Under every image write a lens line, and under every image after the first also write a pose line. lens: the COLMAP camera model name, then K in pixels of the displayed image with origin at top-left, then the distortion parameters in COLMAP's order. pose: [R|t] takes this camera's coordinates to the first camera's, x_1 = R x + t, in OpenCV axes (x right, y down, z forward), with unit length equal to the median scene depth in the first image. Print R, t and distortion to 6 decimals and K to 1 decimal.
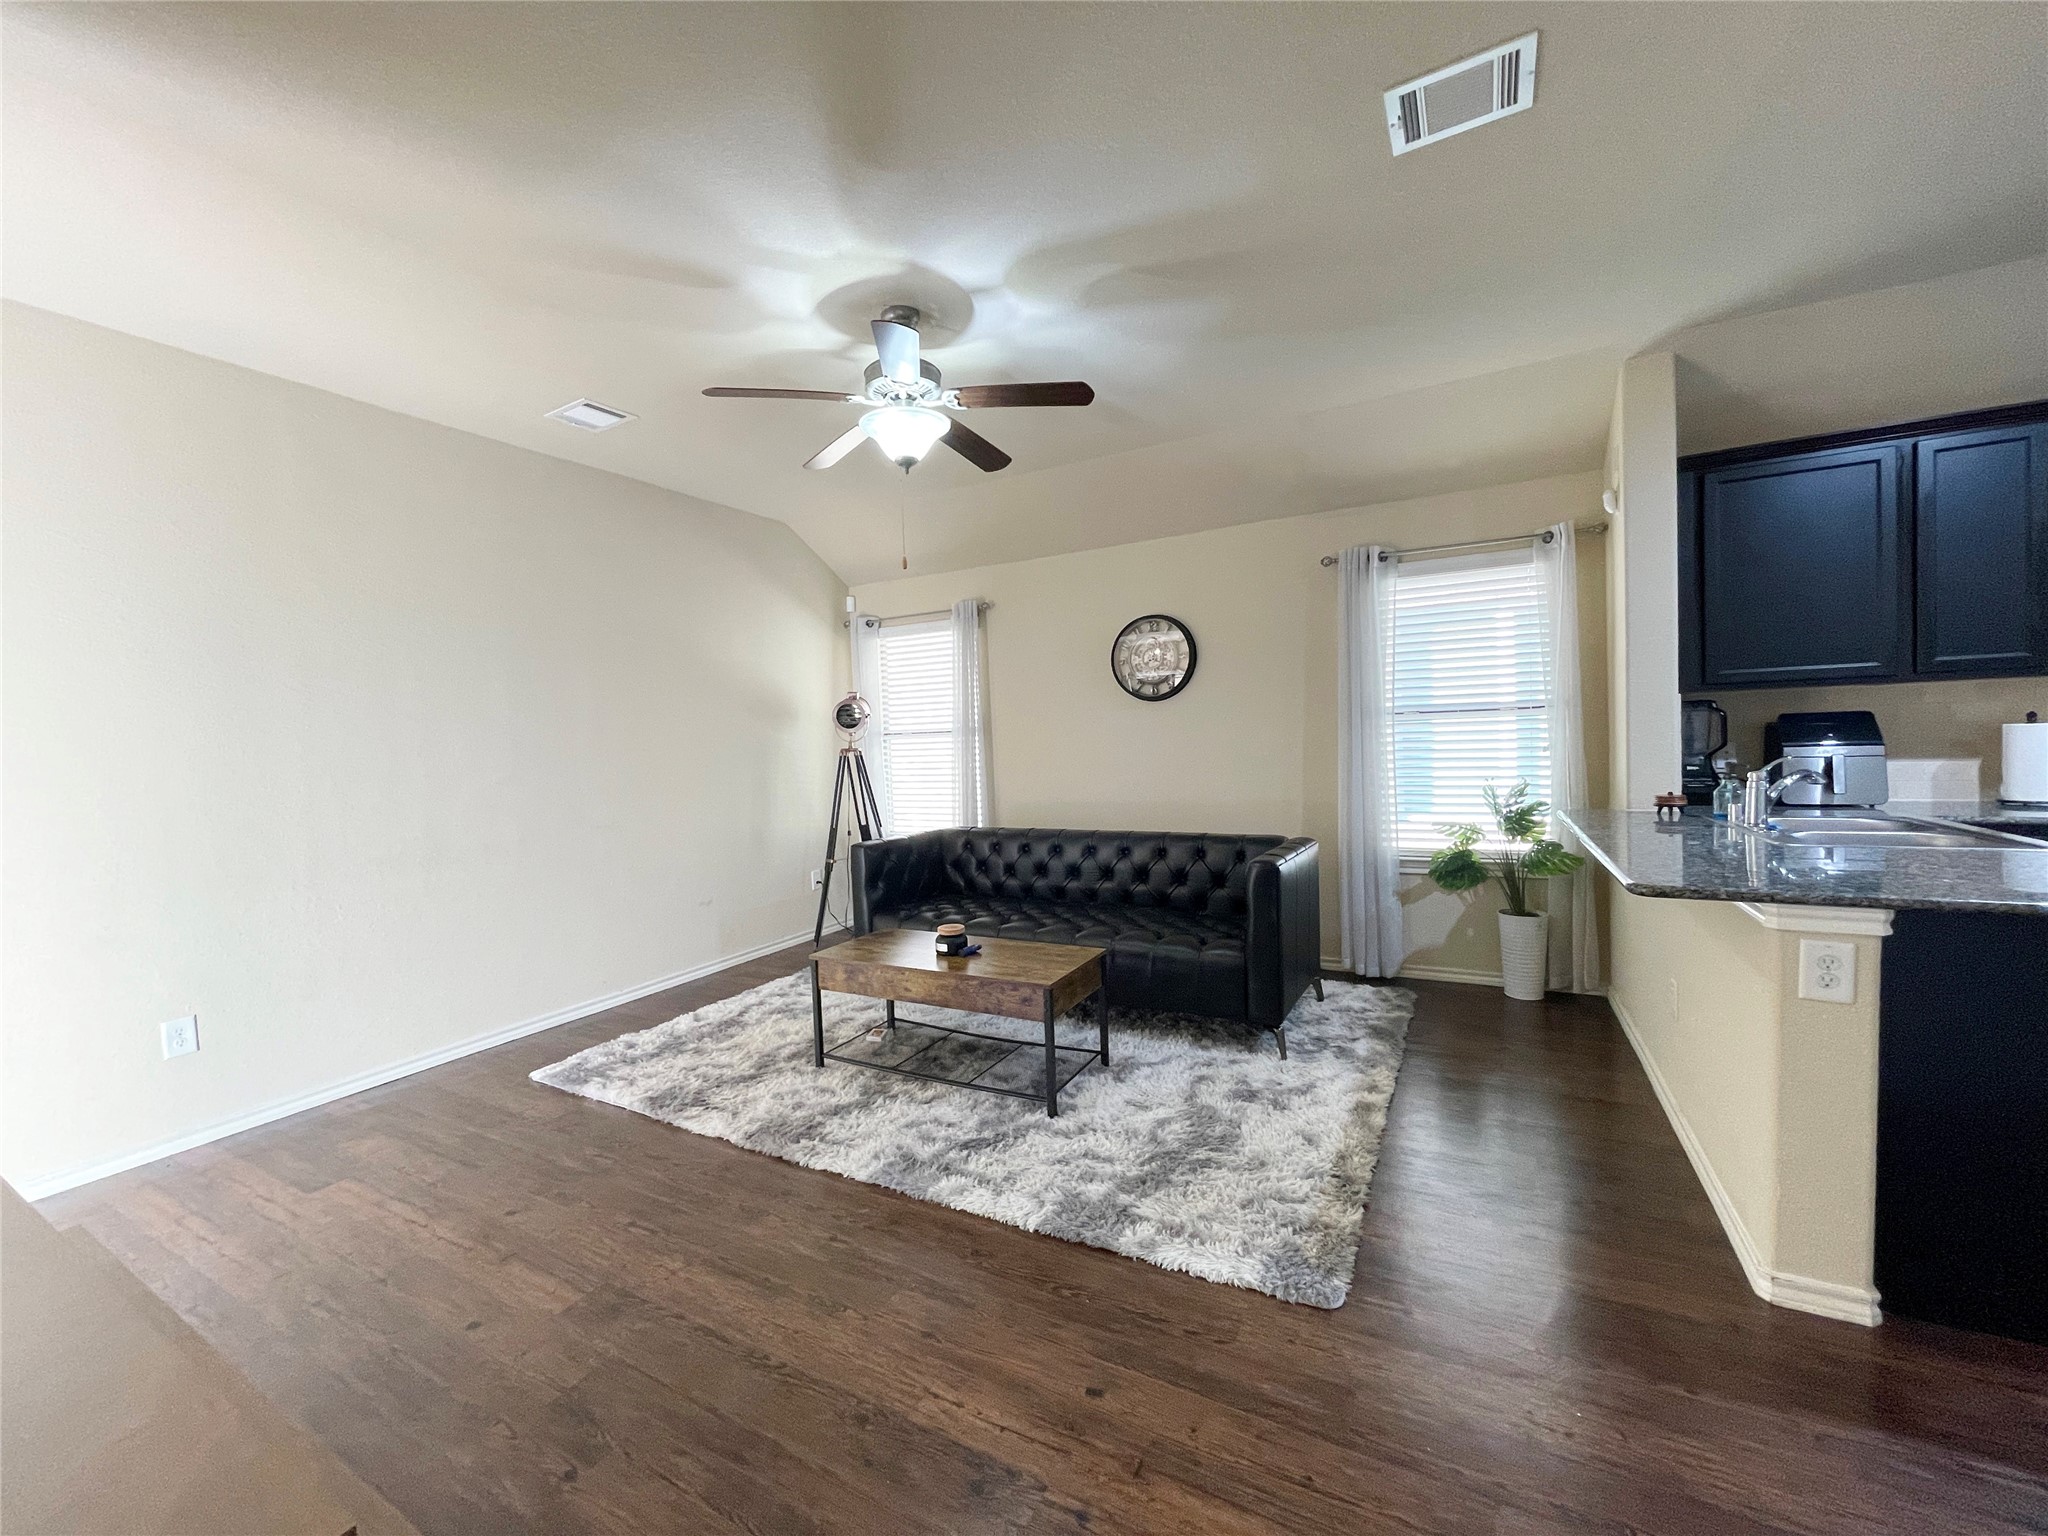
lens RADIAL K [[825.0, 0, 1031.4], [0, 825.0, 772.0], [0, 0, 1]] dist [-0.003761, 0.001700]
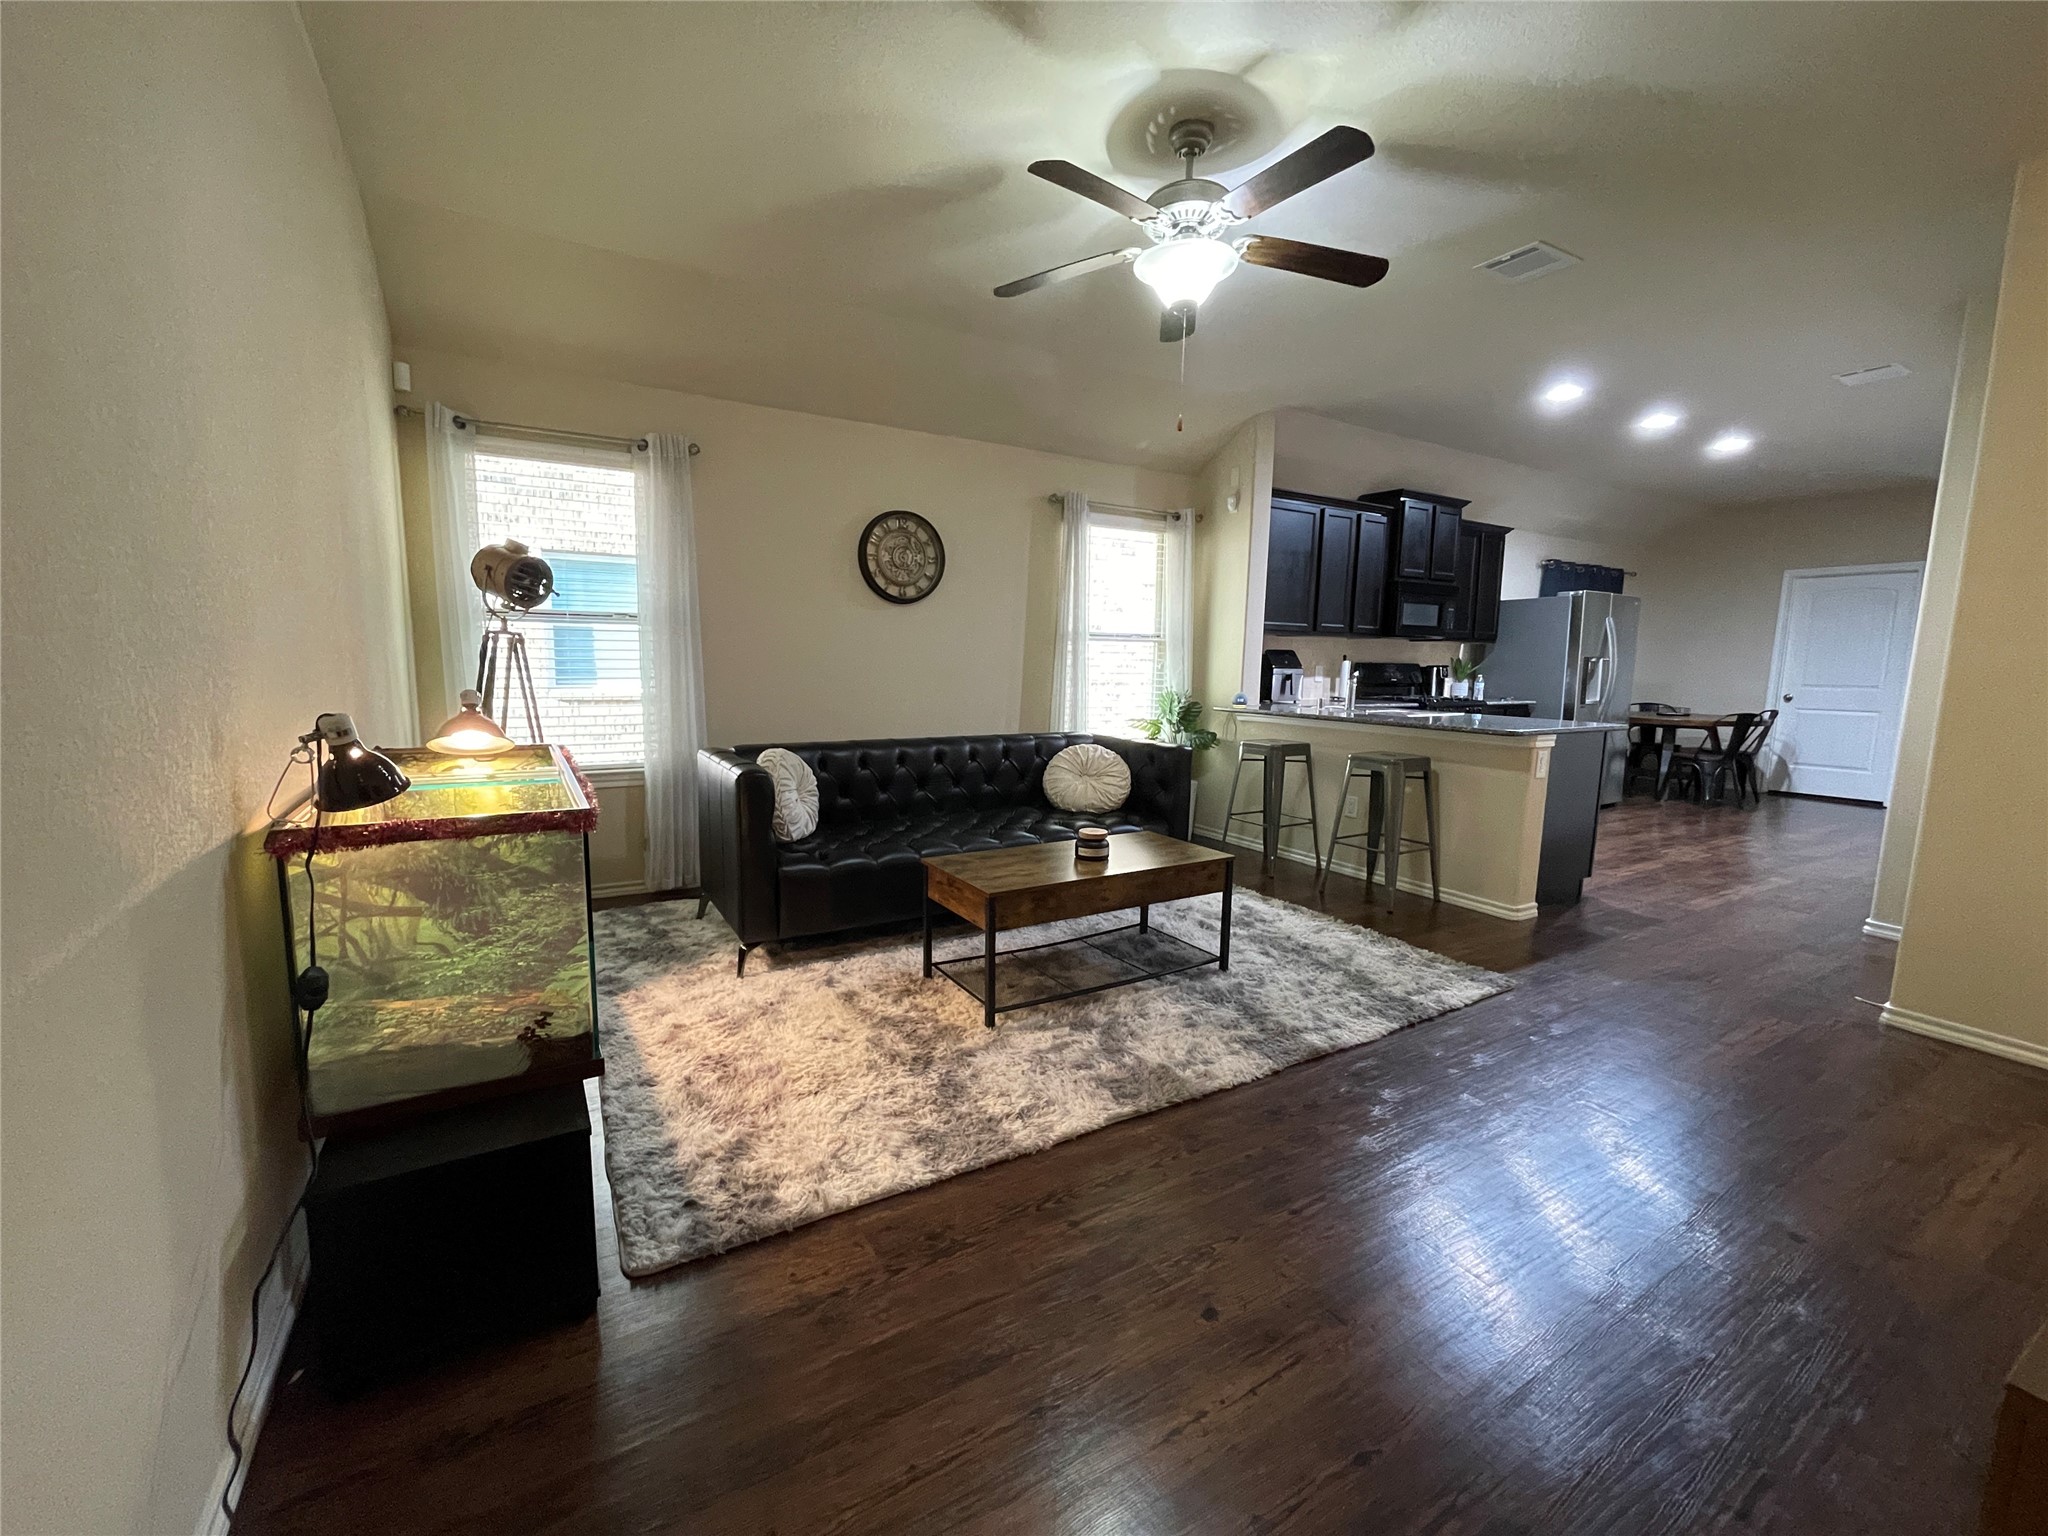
lens RADIAL K [[825.0, 0, 1014.6], [0, 825.0, 762.0], [0, 0, 1]] dist [-0.003761, 0.001700]
pose [[0.512026, -0.070411, 0.856079, -0.892485], [-0.004628, 0.996394, 0.084720, 0.022091], [-0.858957, -0.047341, 0.509854, 0.566771]]
